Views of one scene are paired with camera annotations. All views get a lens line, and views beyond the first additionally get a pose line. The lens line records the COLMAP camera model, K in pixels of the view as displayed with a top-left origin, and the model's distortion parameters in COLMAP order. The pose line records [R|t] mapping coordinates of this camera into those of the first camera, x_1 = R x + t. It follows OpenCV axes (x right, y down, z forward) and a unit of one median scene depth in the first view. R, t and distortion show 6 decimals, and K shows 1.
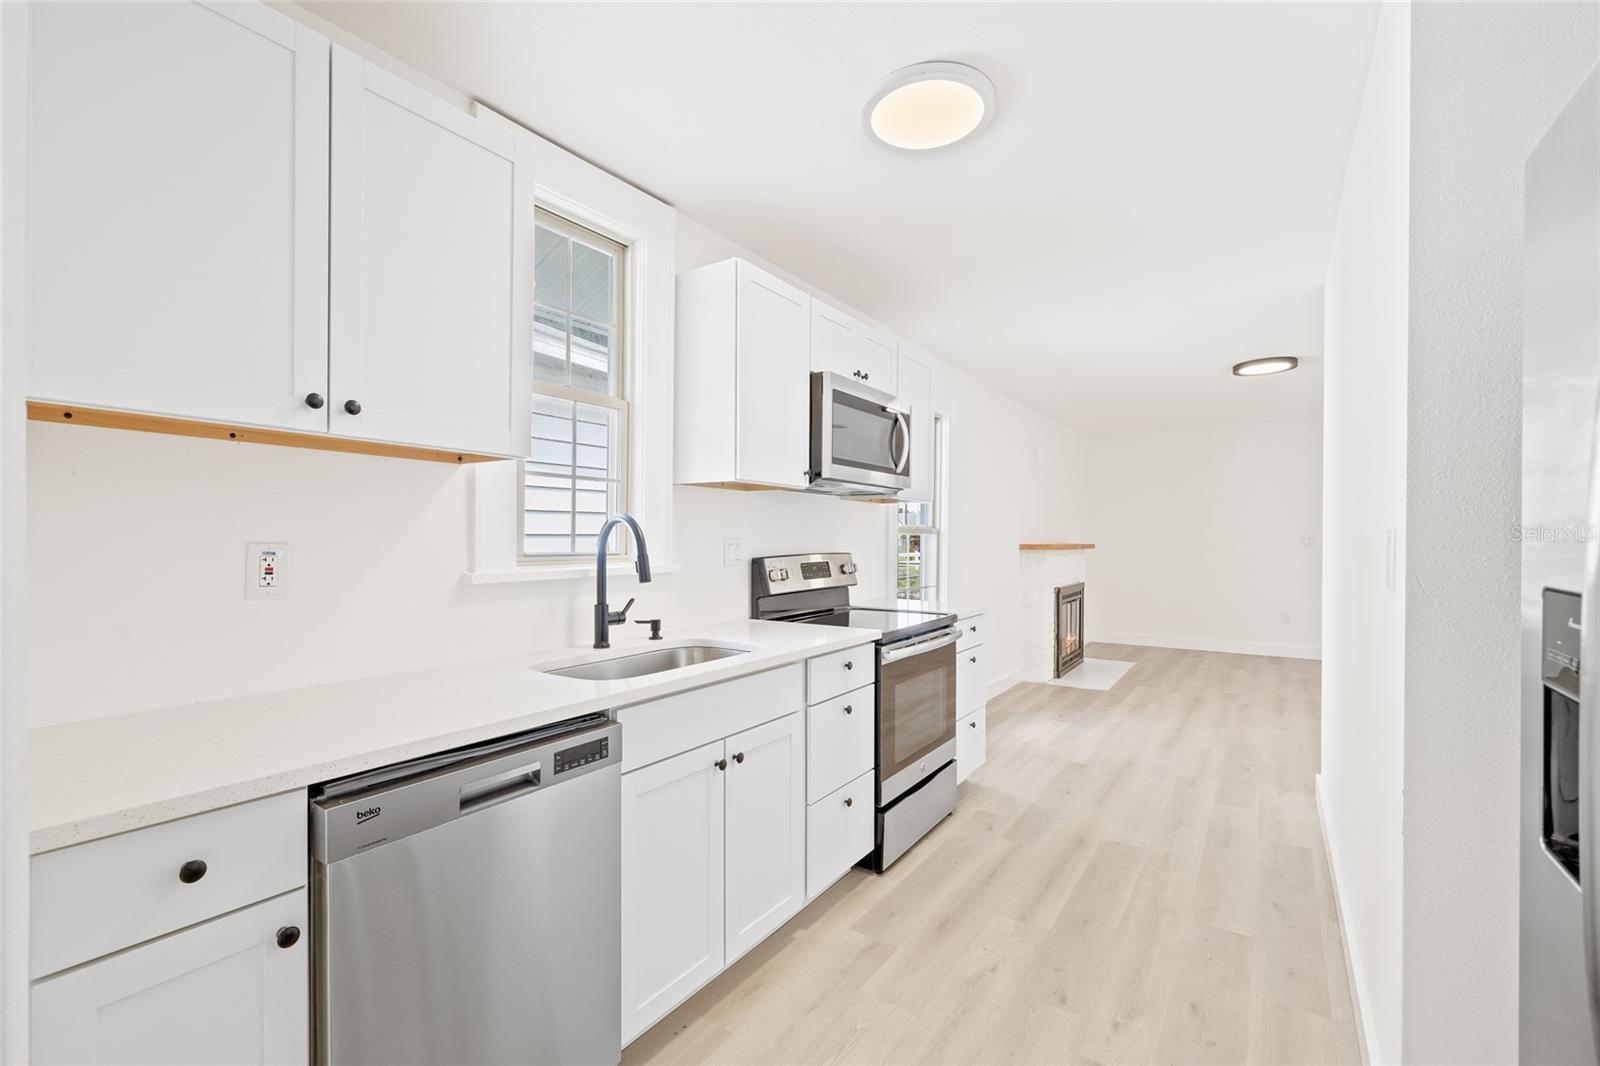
lens RADIAL K [[681.6, 0, 800.0], [0, 681.6, 533.0], [0, 0, 1]] dist [-0.000172, -0.000024]
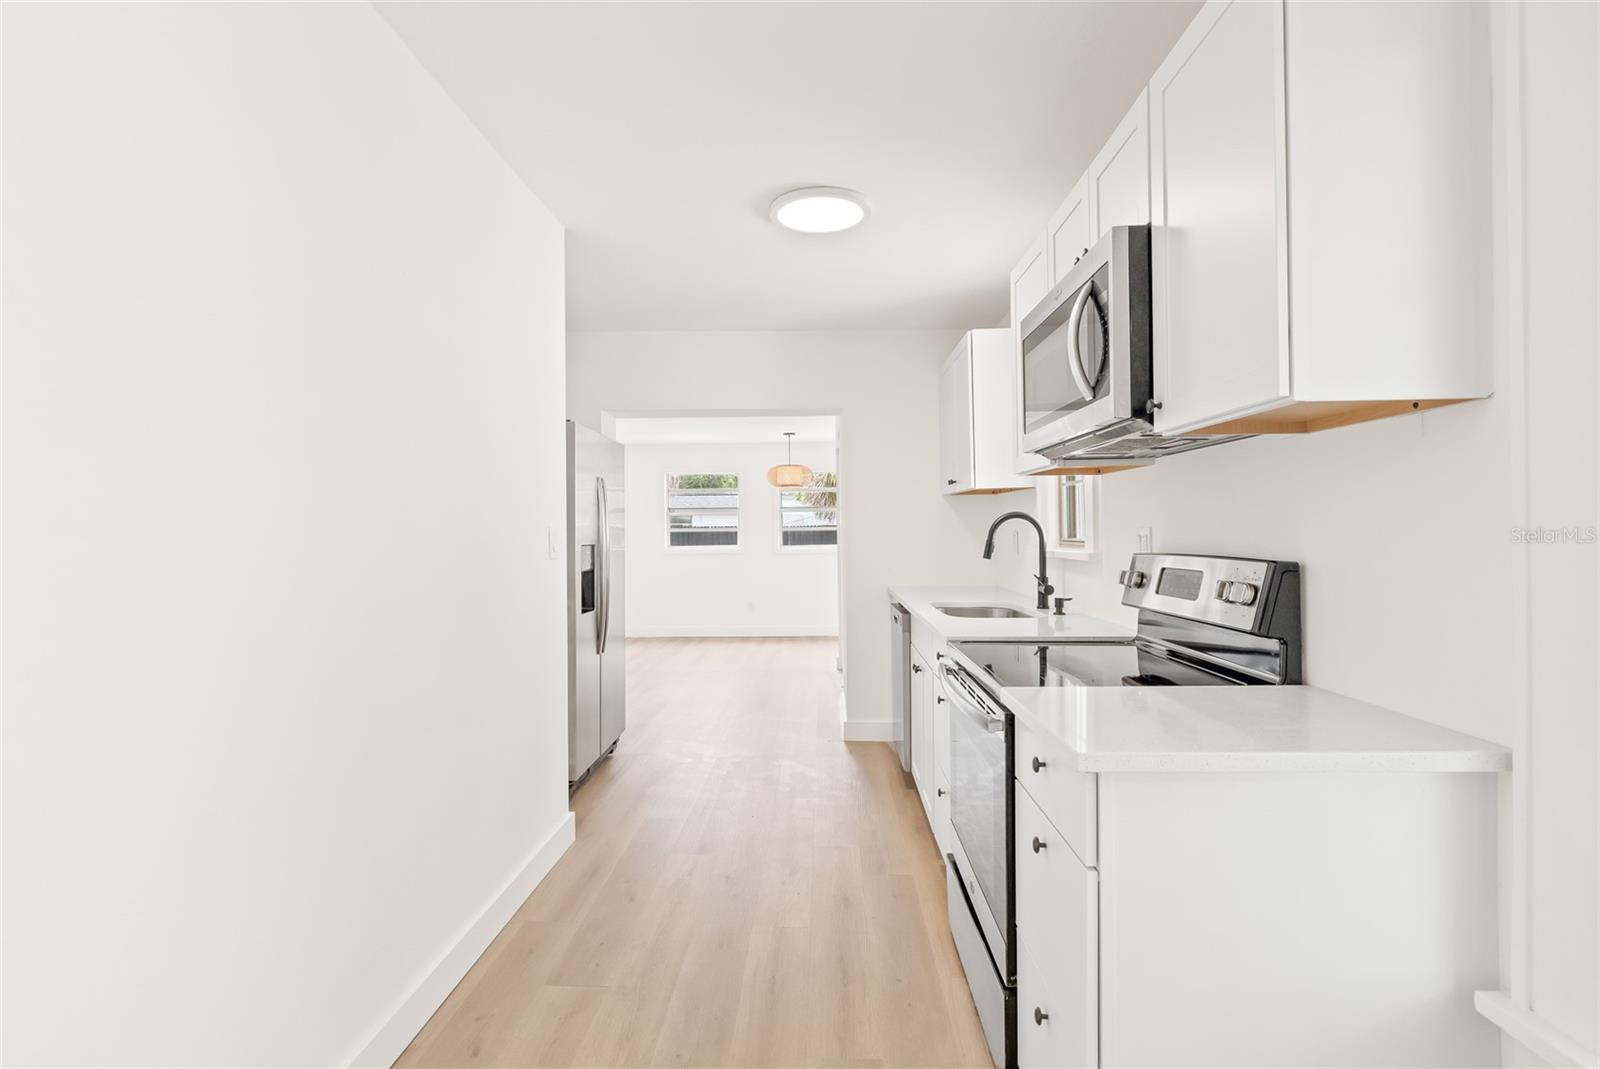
lens RADIAL K [[768.7, 0, 840.5], [0, 768.7, 533.0], [0, 0, 1]] dist [0.001833, 0.000024]
pose [[-0.810706, 0.006334, -0.585419, 0.693841], [0.010811, 0.999933, -0.004153, 0.014870], [0.585353, -0.009696, -0.810720, 1.503203]]
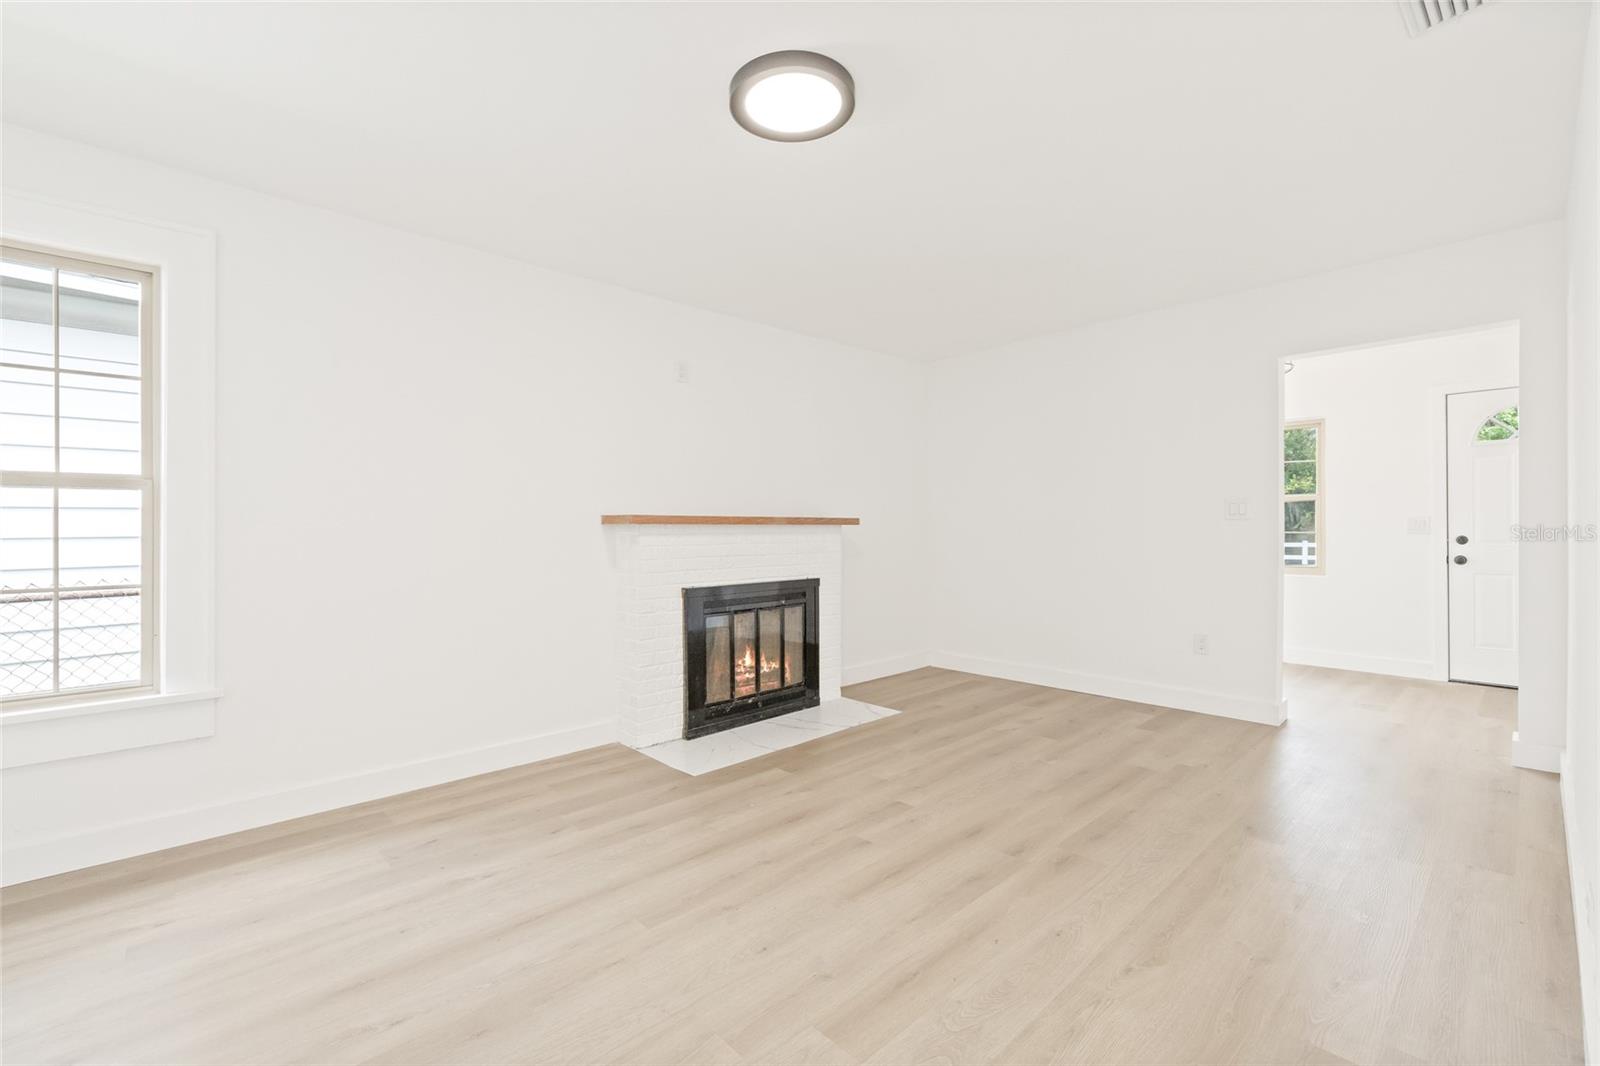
lens RADIAL K [[663.6, 0, 770.1], [0, 663.6, 528.4], [0, 0, 1]] dist [-0.000660, -0.000048]
pose [[0.971457, -0.006693, -0.237121, 1.290176], [0.008837, 0.999929, 0.007982, 0.053344], [0.237051, -0.009850, 0.971447, 1.001484]]
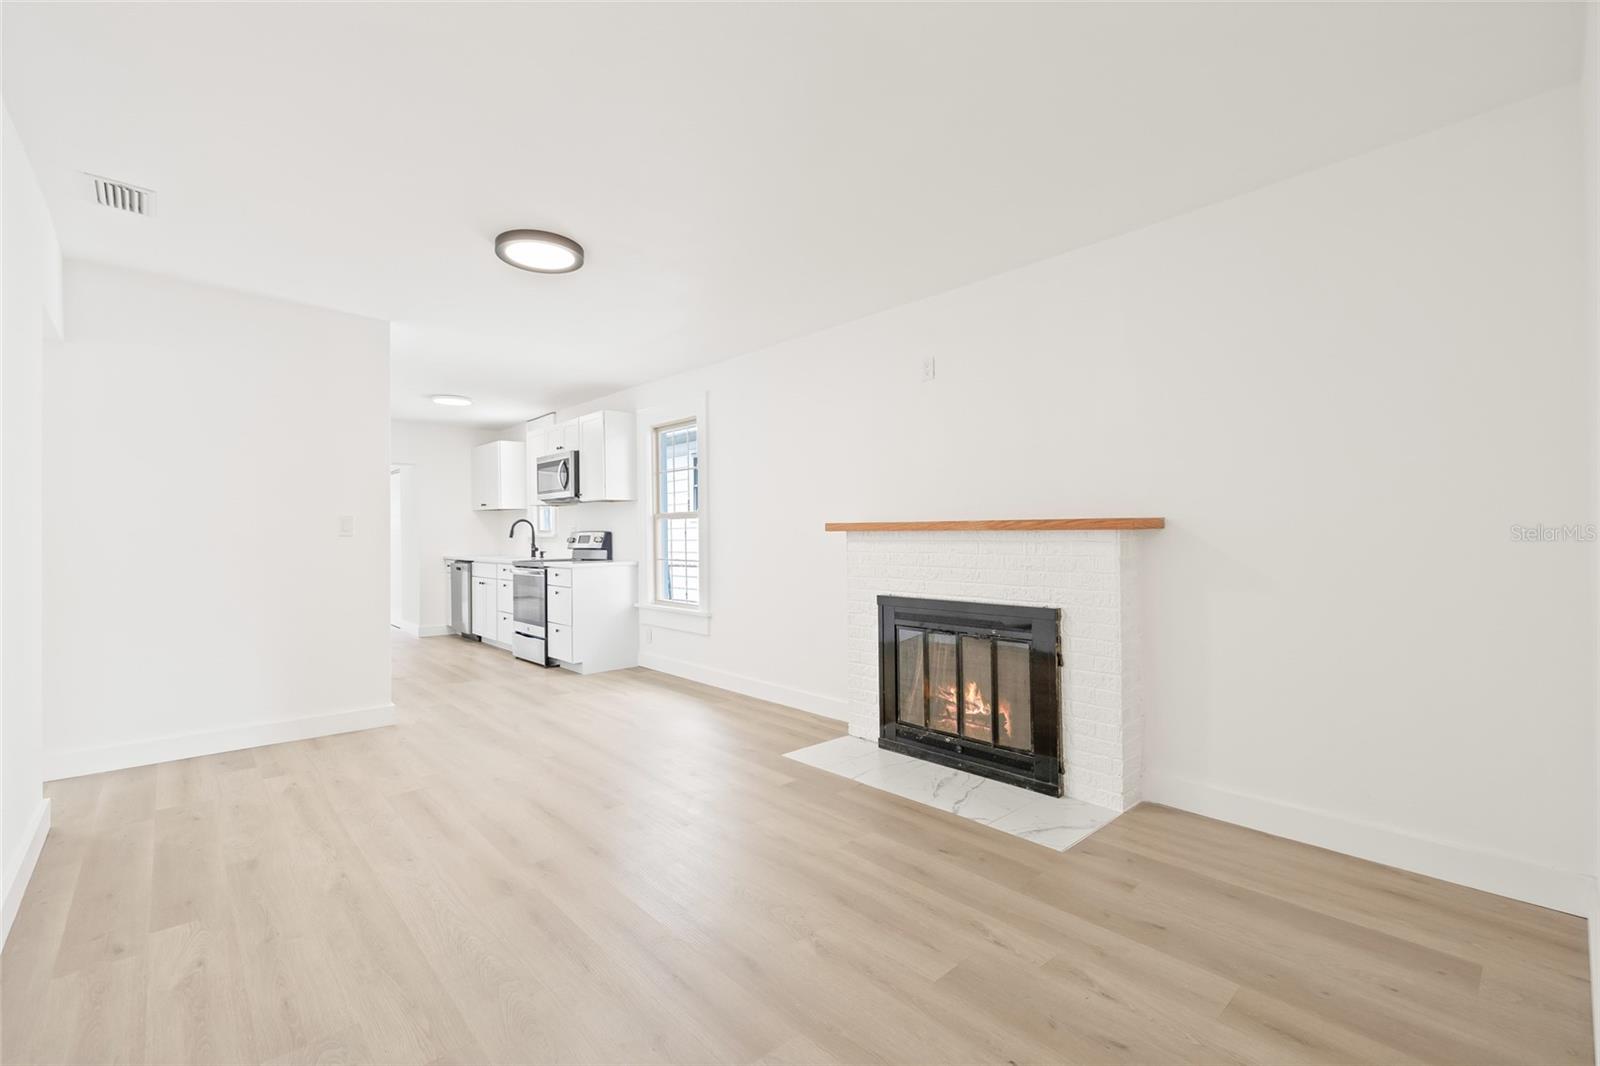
lens RADIAL K [[679.5, 0, 831.2], [0, 679.5, 527.6], [0, 0, 1]] dist [-0.000776, 0.000035]
pose [[-0.182568, -0.008636, -0.983155, 2.133255], [0.014983, 0.999821, -0.011564, 0.060828], [0.983079, -0.016842, -0.182406, 2.348988]]
